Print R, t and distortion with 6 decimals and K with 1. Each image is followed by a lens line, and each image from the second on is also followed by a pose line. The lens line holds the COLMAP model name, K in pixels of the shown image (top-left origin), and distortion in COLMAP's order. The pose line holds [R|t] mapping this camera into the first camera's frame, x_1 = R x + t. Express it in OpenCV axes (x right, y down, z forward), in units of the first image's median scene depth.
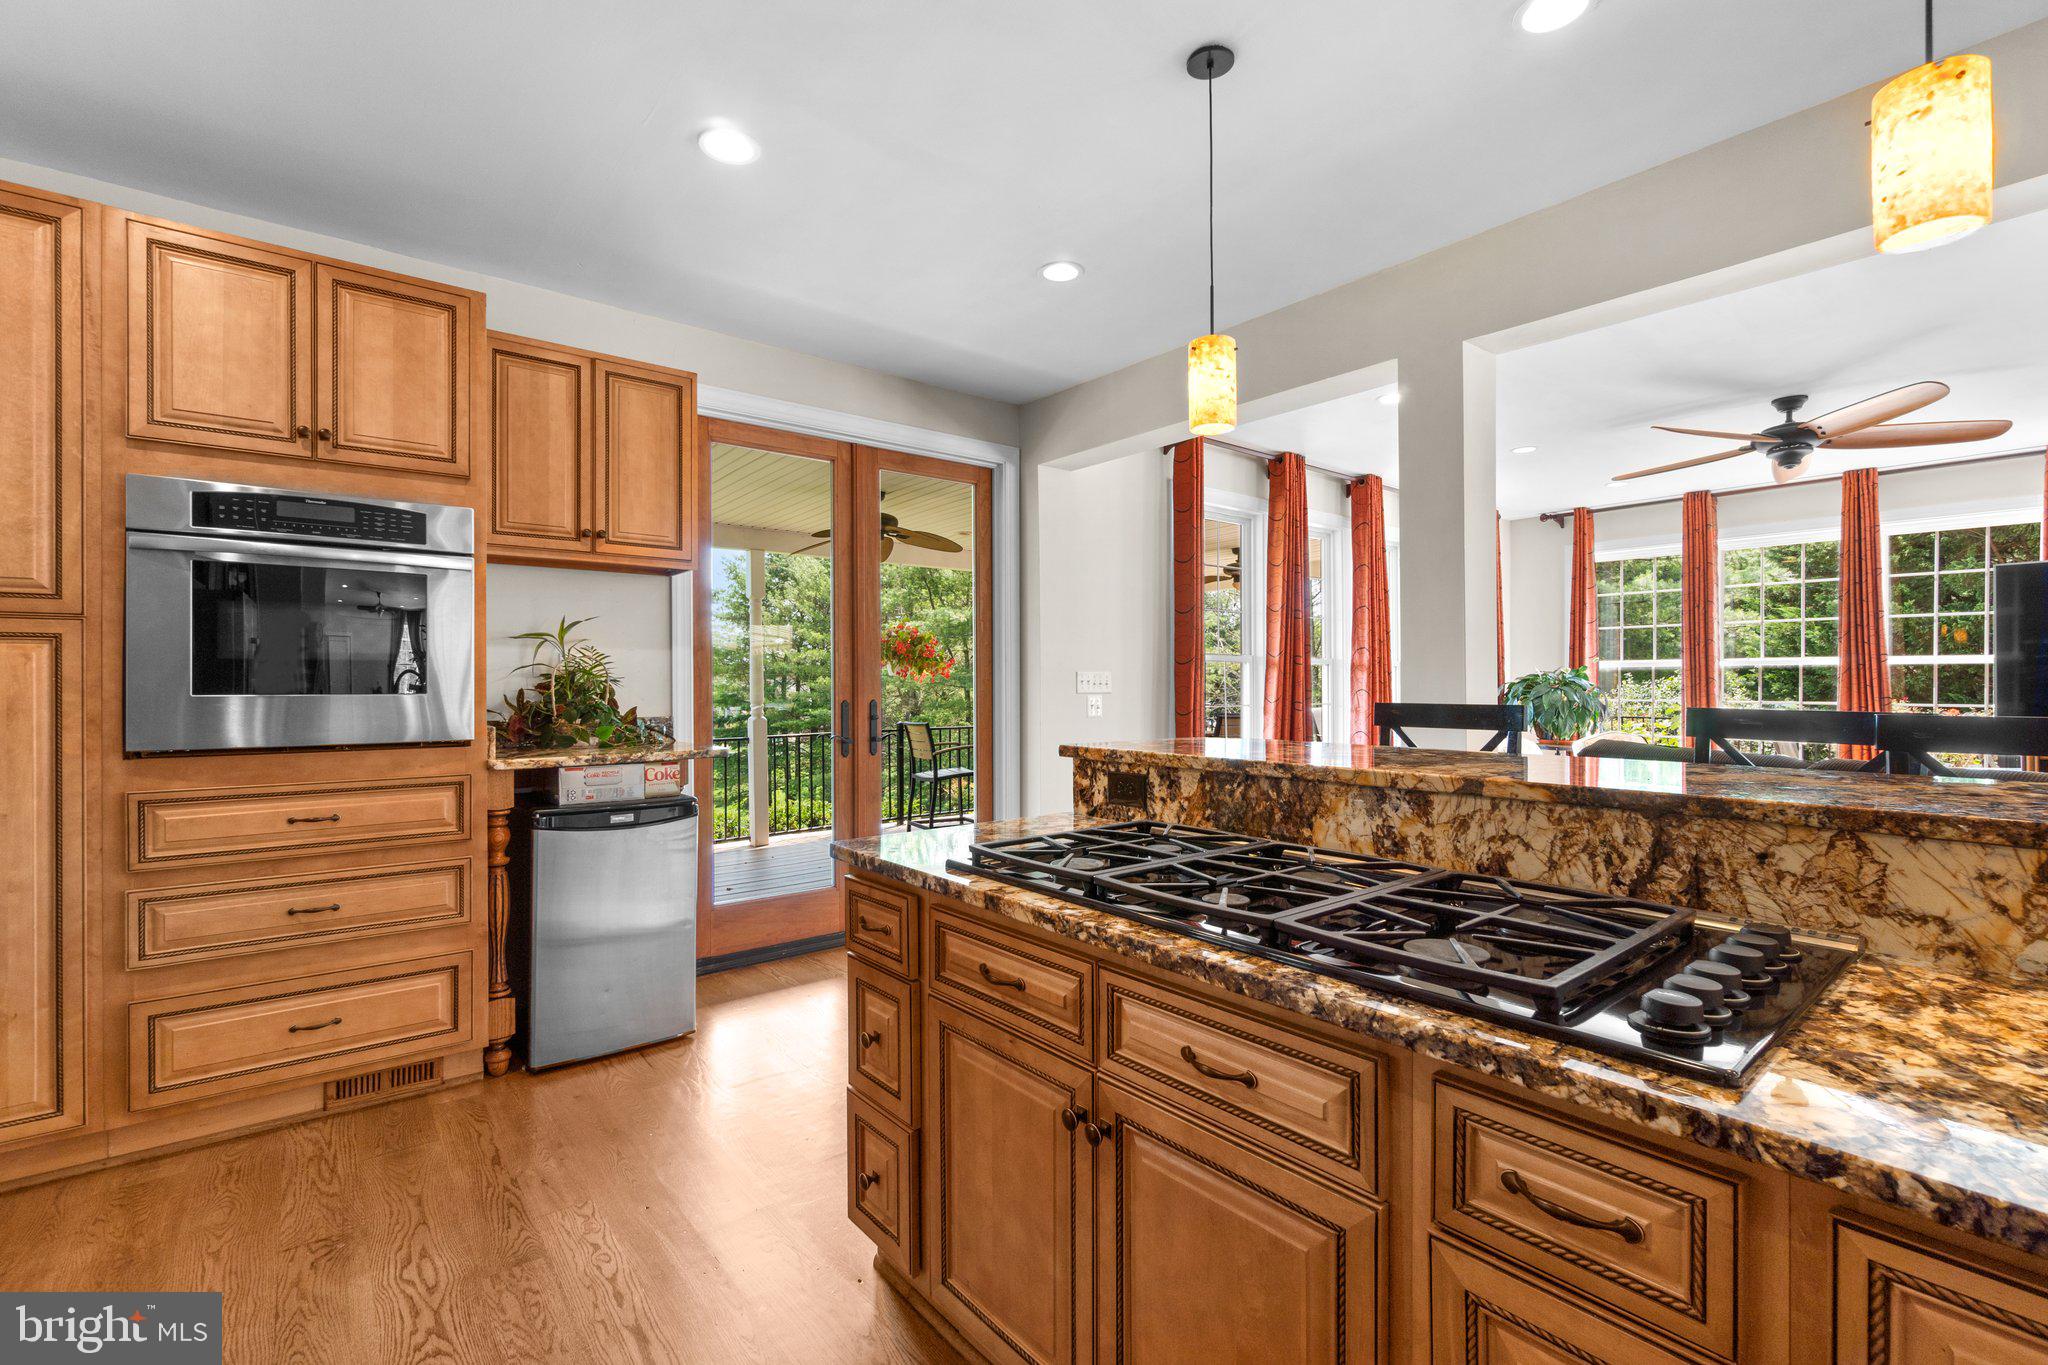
lens RADIAL K [[887.8, 0, 1024.0], [0, 887.8, 682.5], [0, 0, 1]] dist [-0.001536, 0.000141]
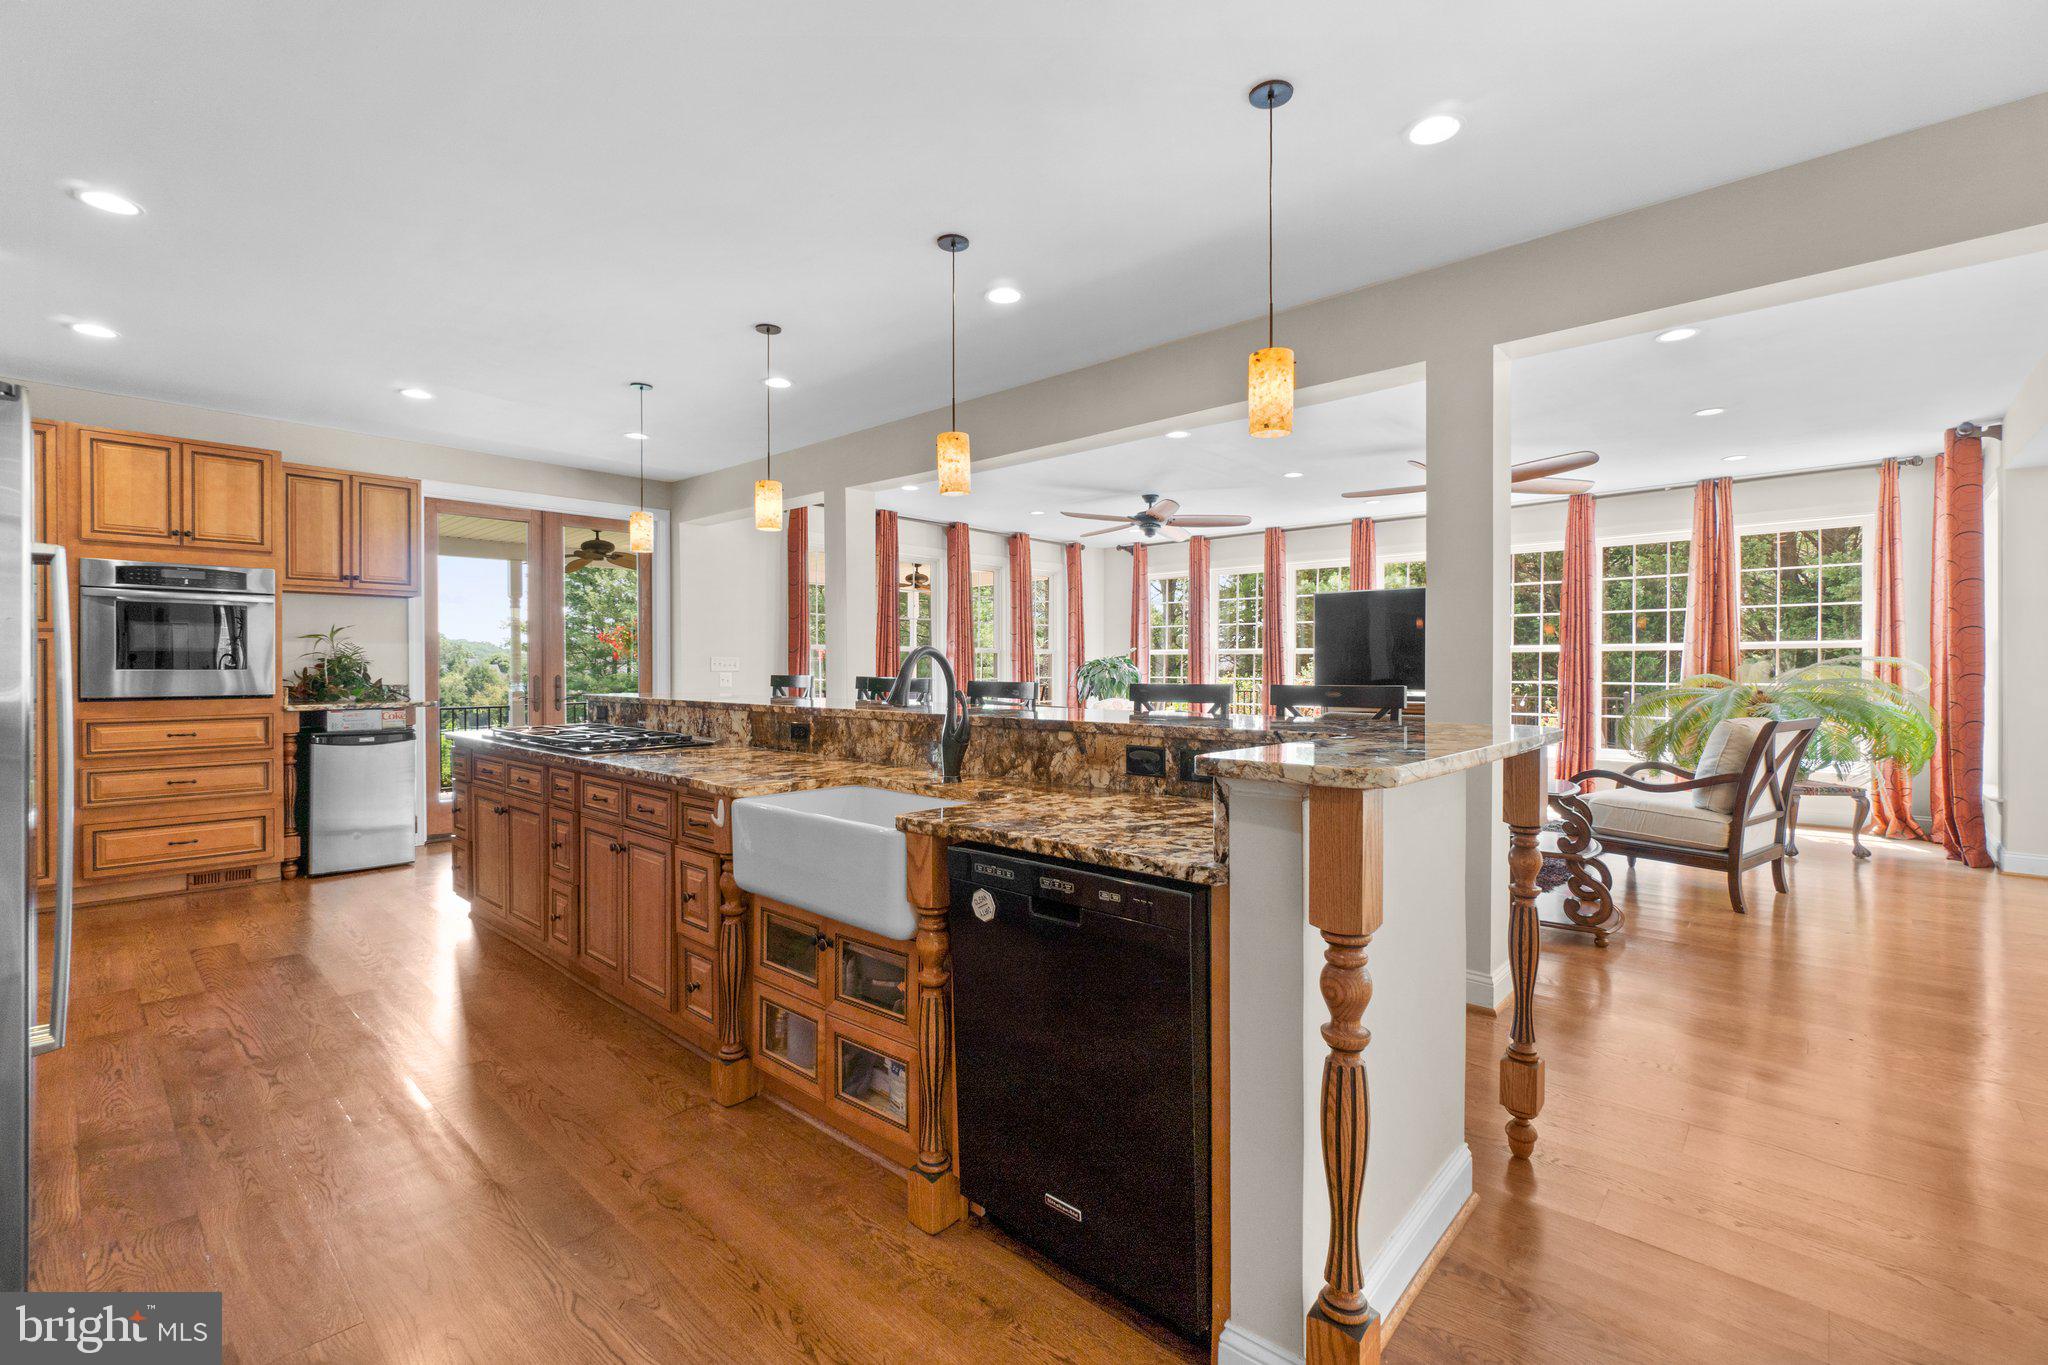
lens RADIAL K [[890.8, 0, 1020.7], [0, 890.8, 672.0], [0, 0, 1]] dist [0.000380, -0.000028]
pose [[0.989393, 0.003223, 0.145226, 0.631668], [-0.004569, 0.999950, 0.008936, -0.006106], [-0.145190, -0.009505, 0.989358, -1.035632]]
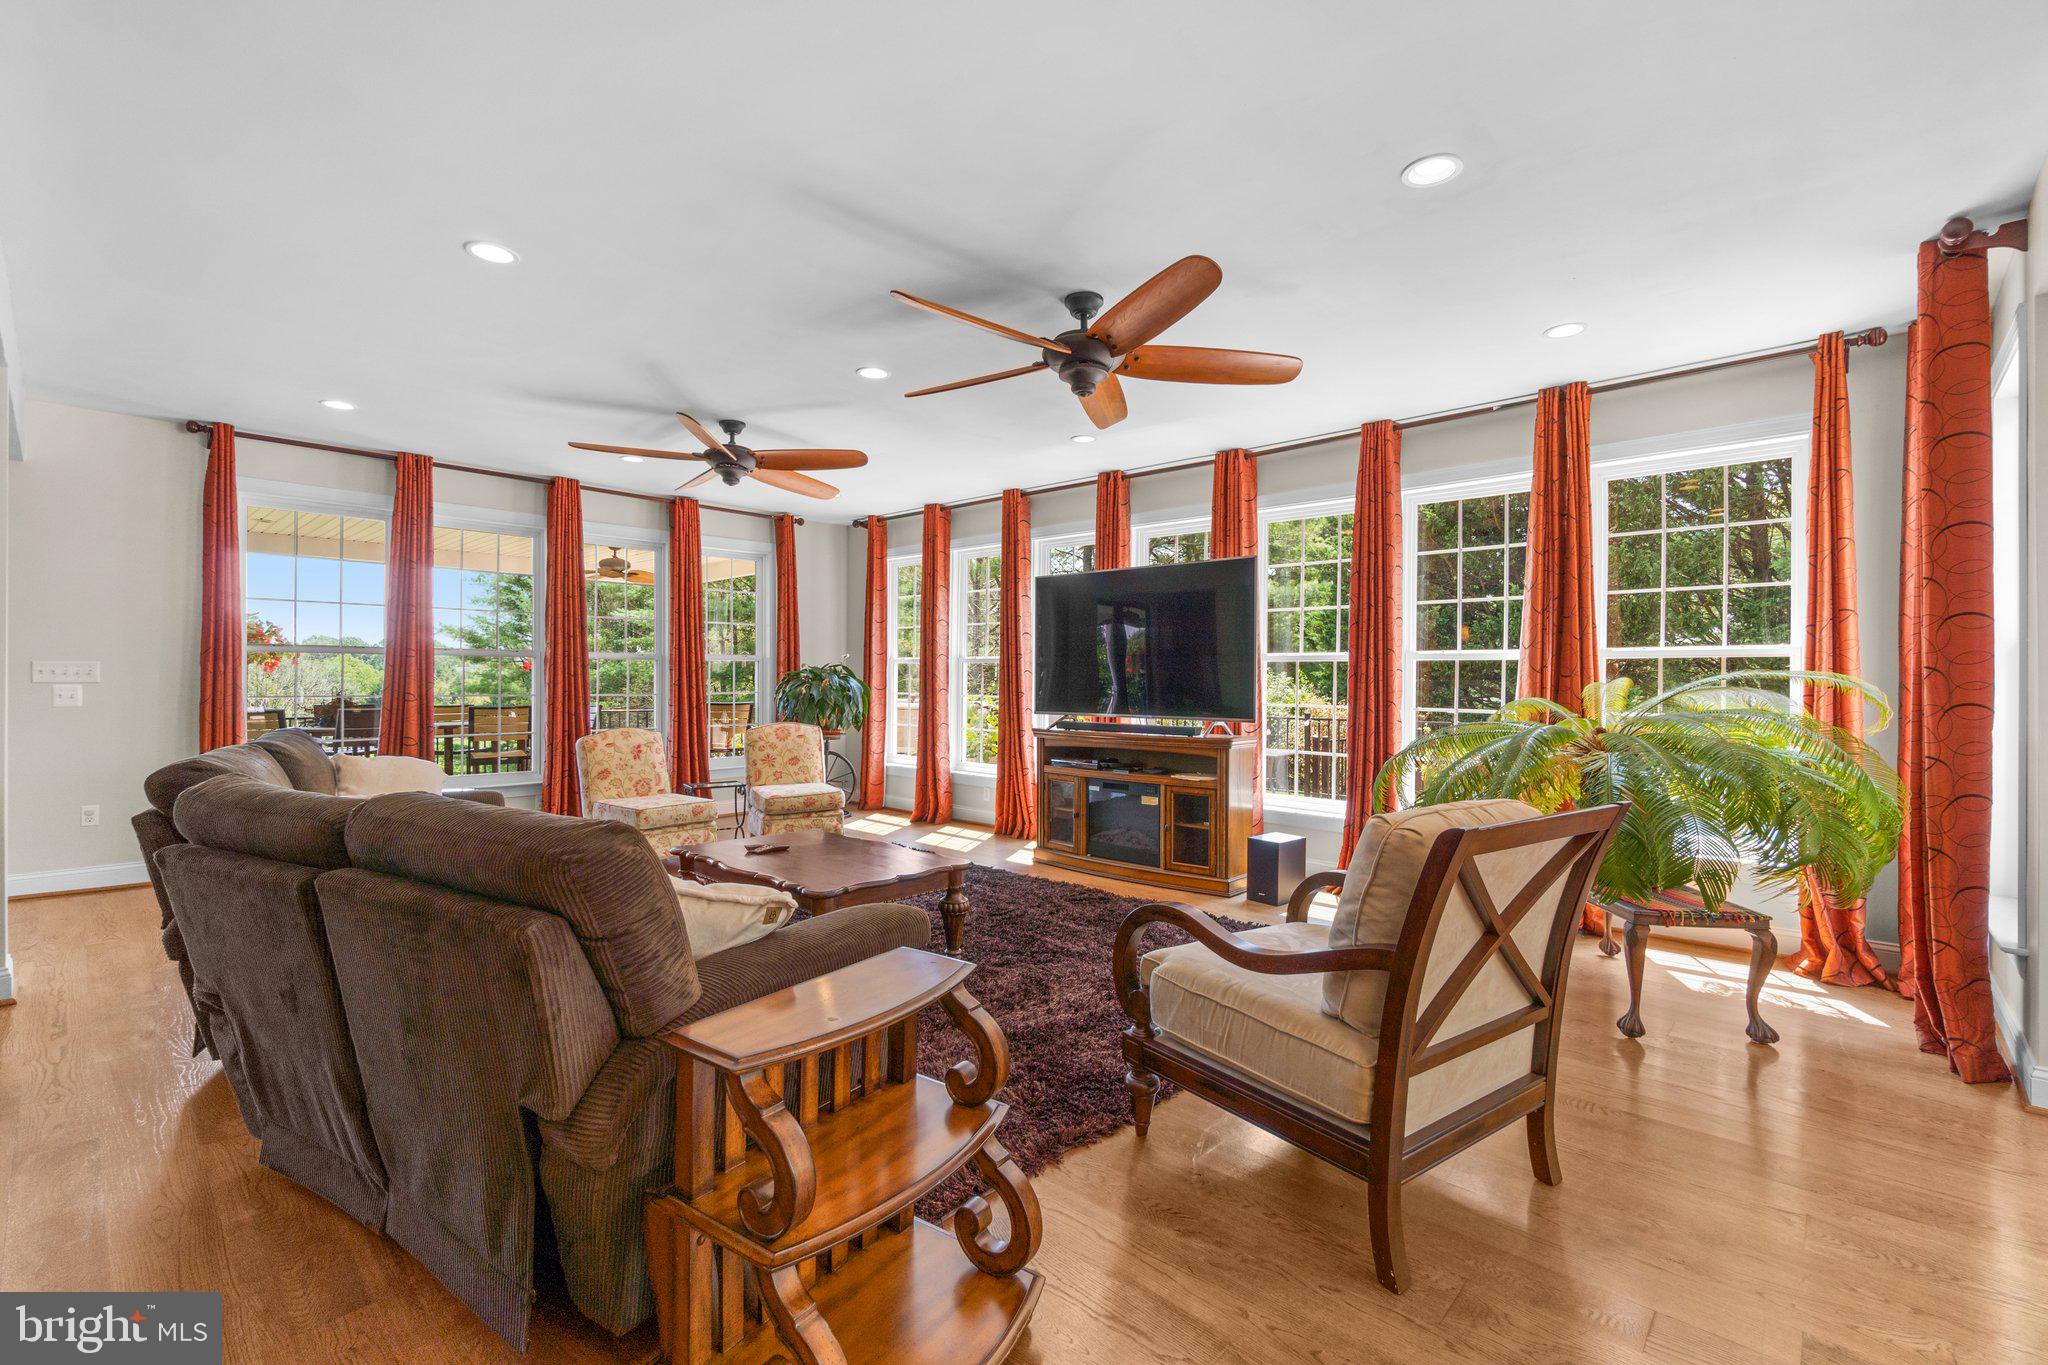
lens RADIAL K [[886.7, 0, 1024.0], [0, 886.7, 682.5], [0, 0, 1]] dist [-0.002484, -0.000033]
pose [[0.990212, 0.009486, 0.139250, 1.775829], [-0.010567, 0.999919, 0.007026, -0.015067], [-0.139172, -0.008428, 0.990232, -0.252089]]
